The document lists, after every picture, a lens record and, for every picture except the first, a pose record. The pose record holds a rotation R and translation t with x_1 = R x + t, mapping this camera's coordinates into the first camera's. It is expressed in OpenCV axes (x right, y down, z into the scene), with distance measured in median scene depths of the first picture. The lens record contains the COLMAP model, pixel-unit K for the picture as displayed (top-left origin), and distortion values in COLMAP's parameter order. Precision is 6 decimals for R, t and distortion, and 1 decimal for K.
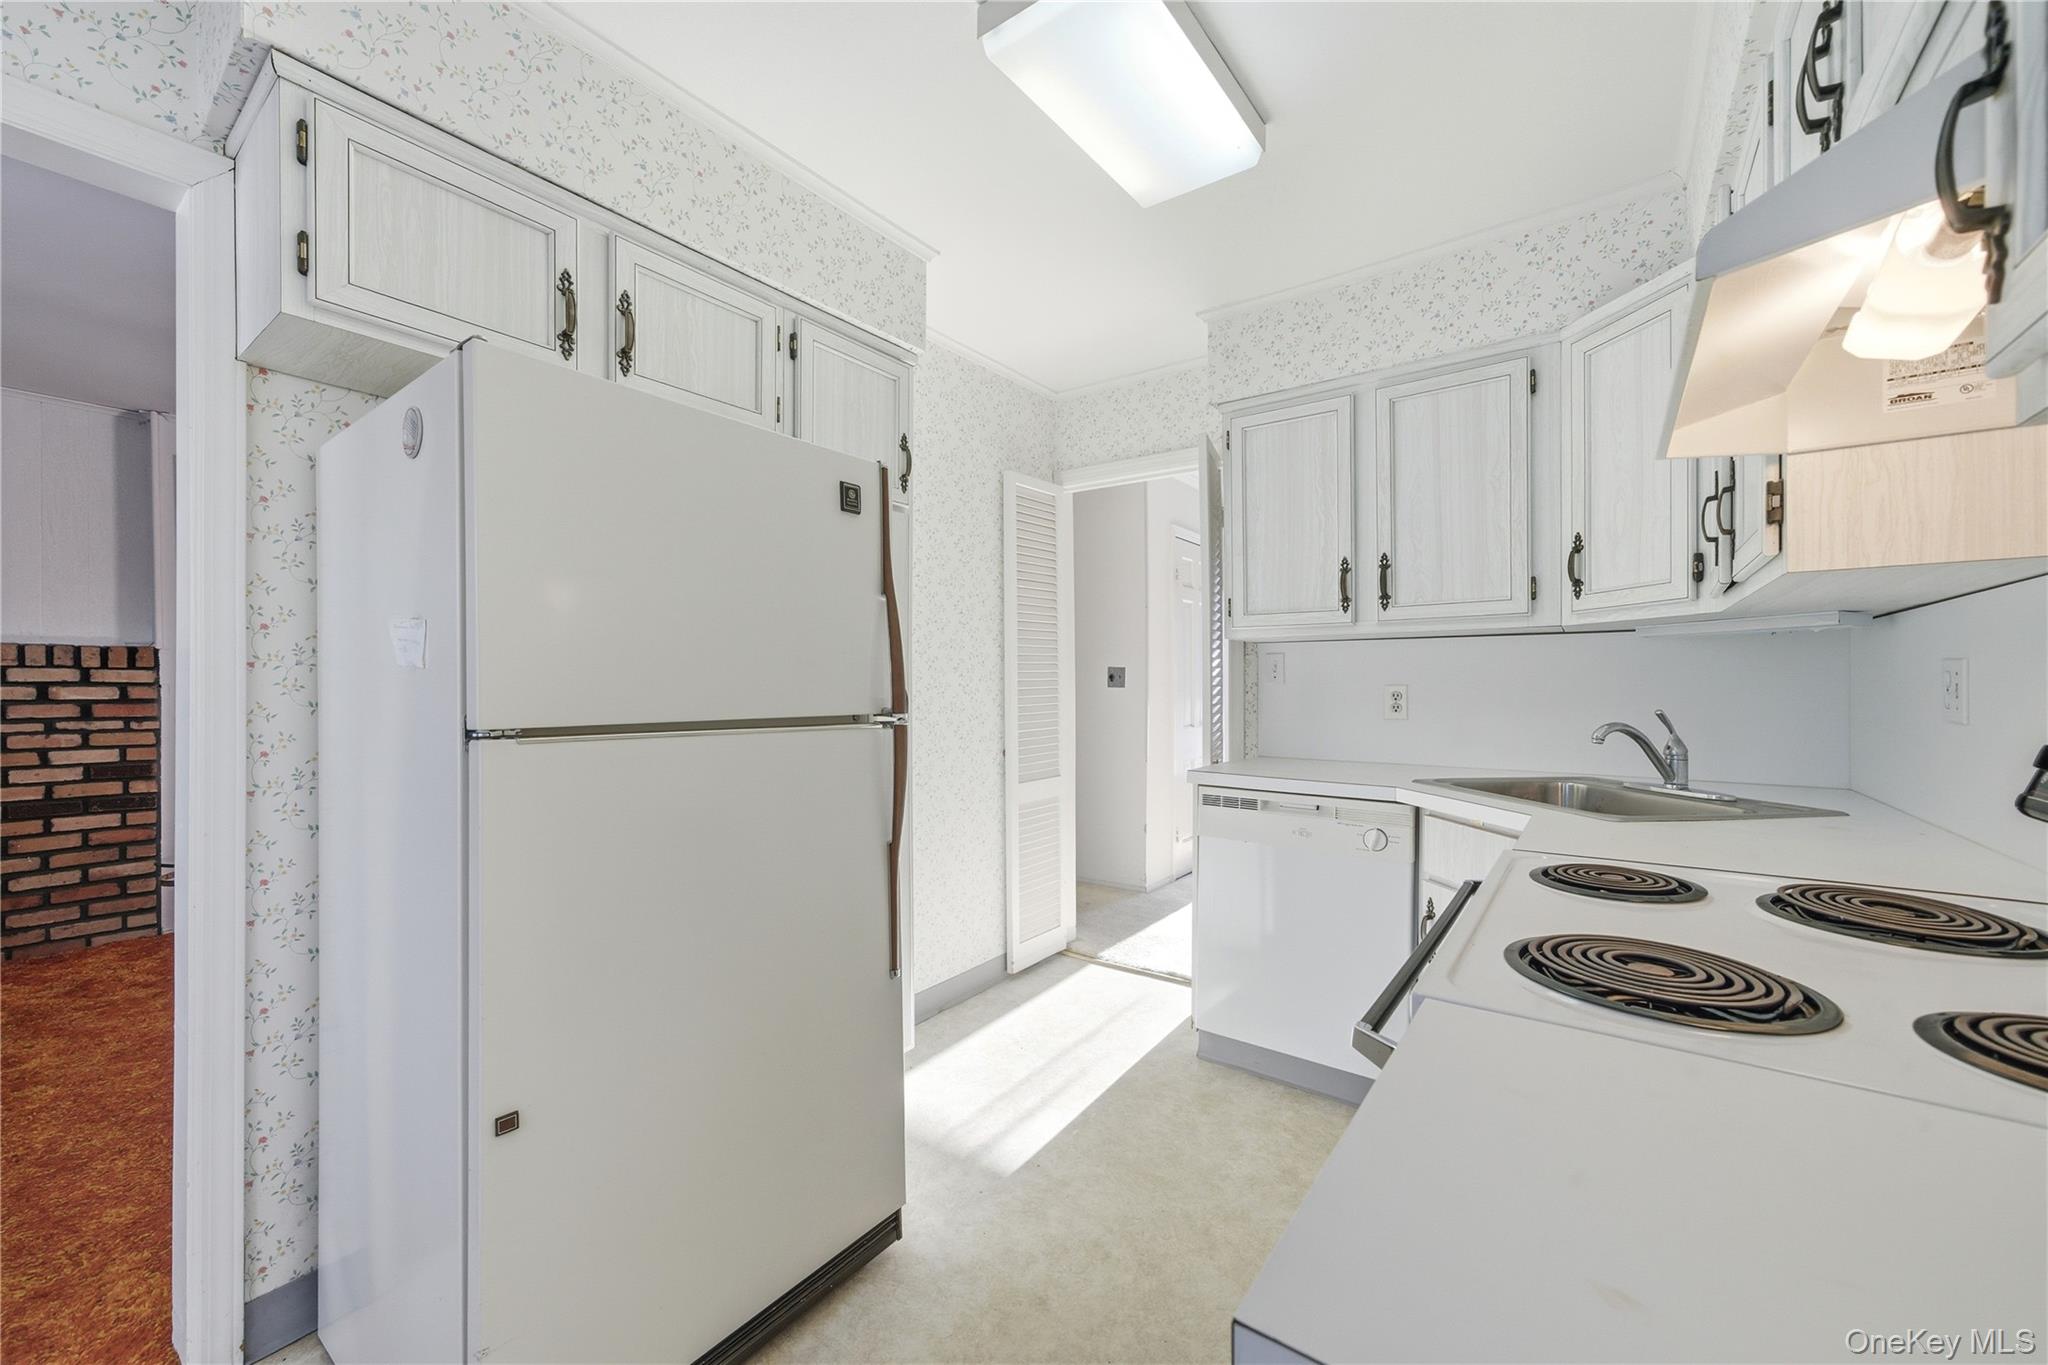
lens RADIAL K [[801.5, 0, 1020.7], [0, 801.5, 687.1], [0, 0, 1]] dist [-0.000821, 0.000066]
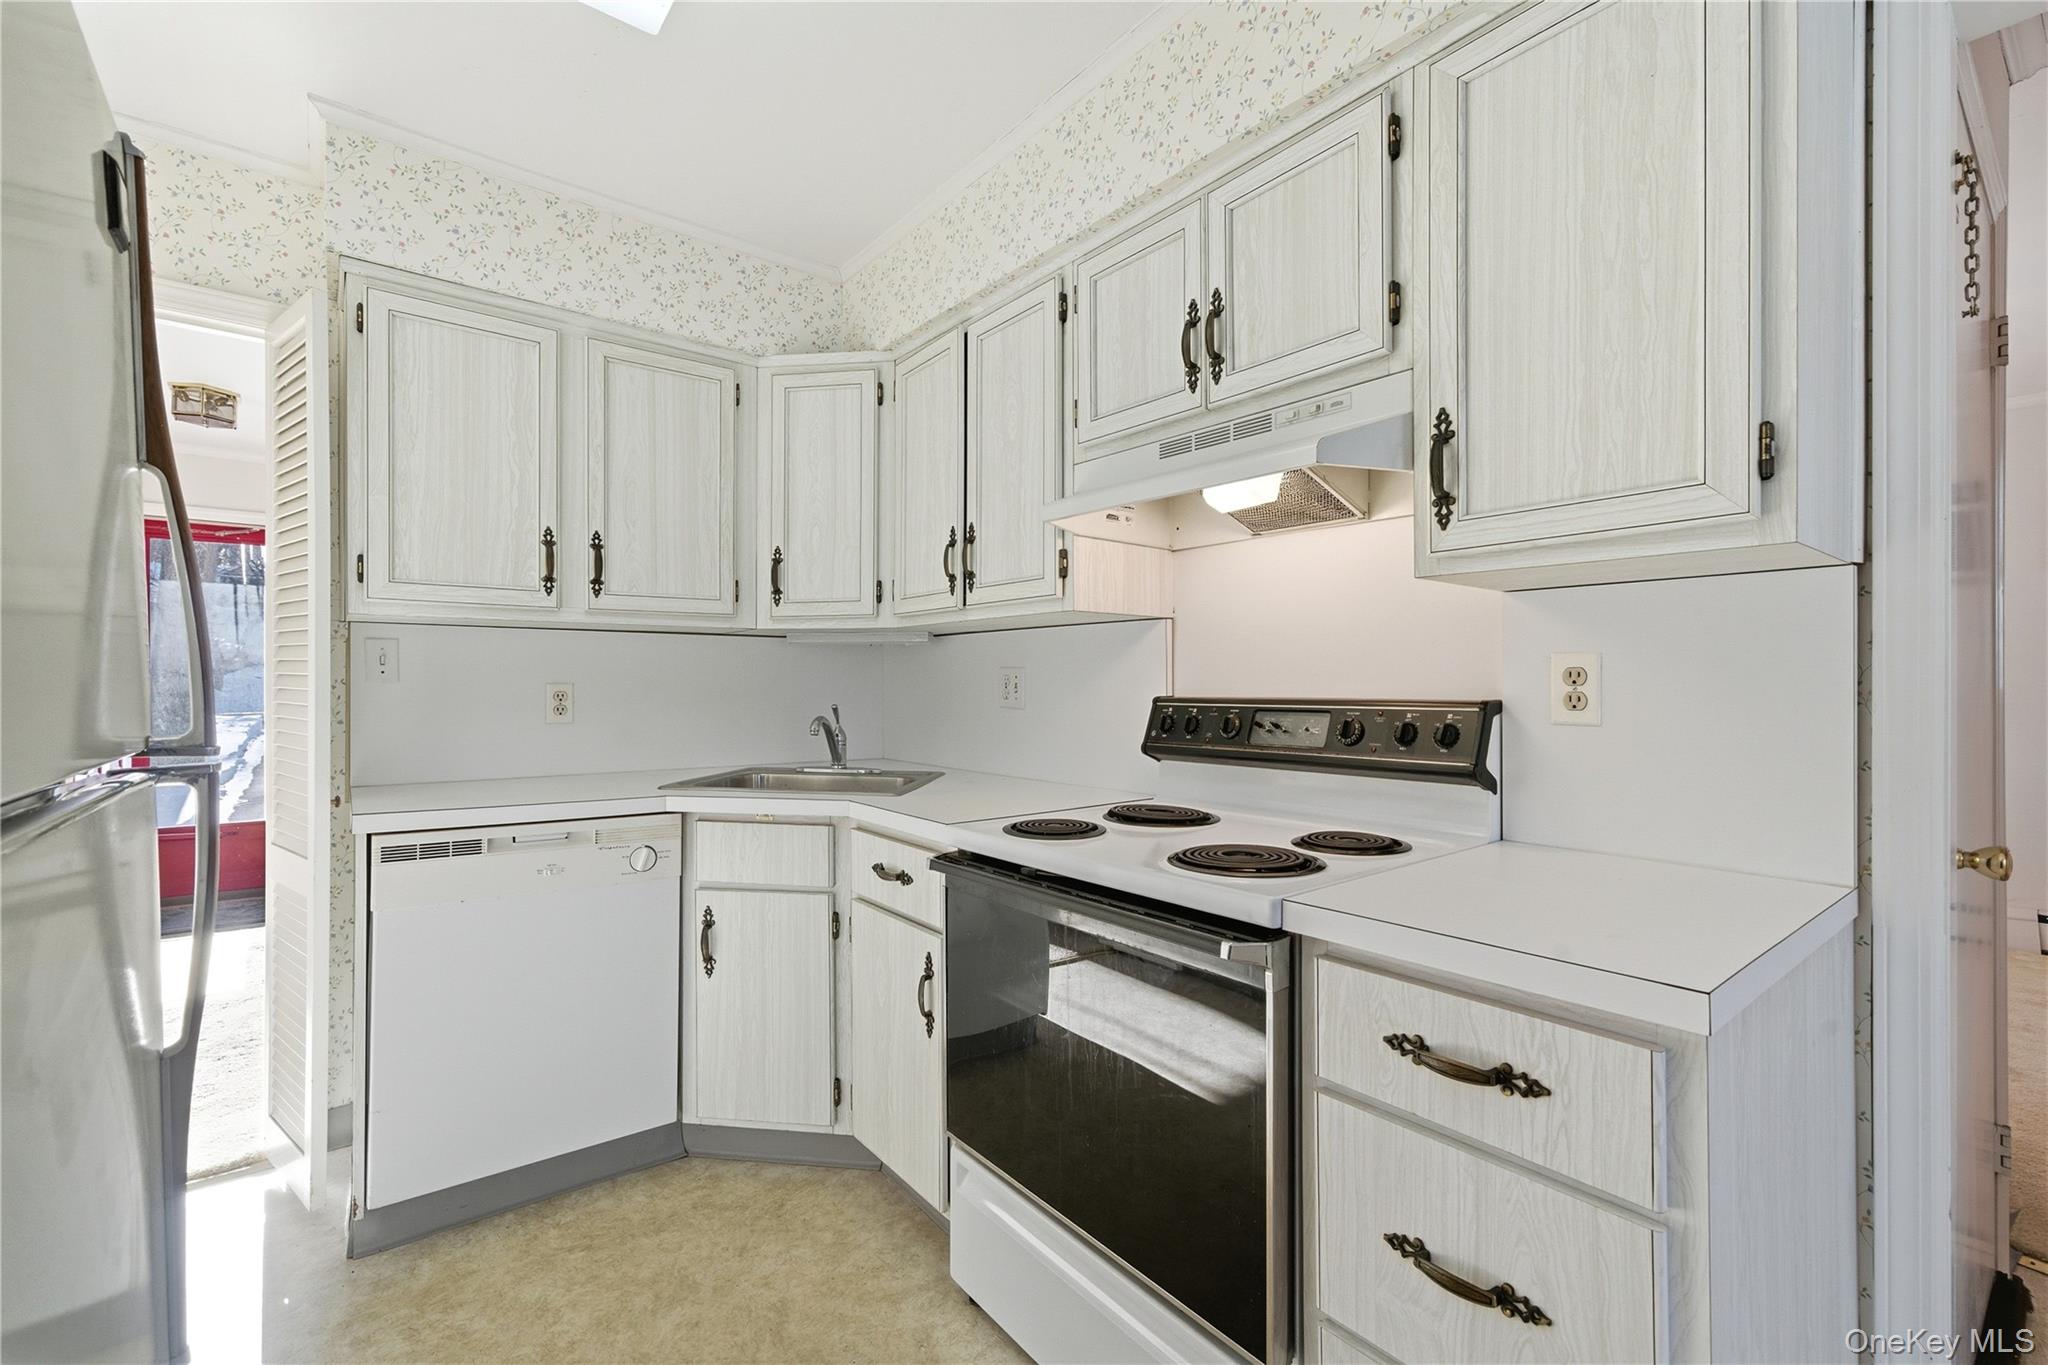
lens RADIAL K [[871.9, 0, 1023.8], [0, 871.9, 684.8], [0, 0, 1]] dist [0.012207, 0.000440]
pose [[0.260252, -0.001081, 0.965540, -0.356347], [0.002440, 0.999997, 0.000462, -0.000074], [-0.965538, 0.002235, 0.260254, 0.321234]]
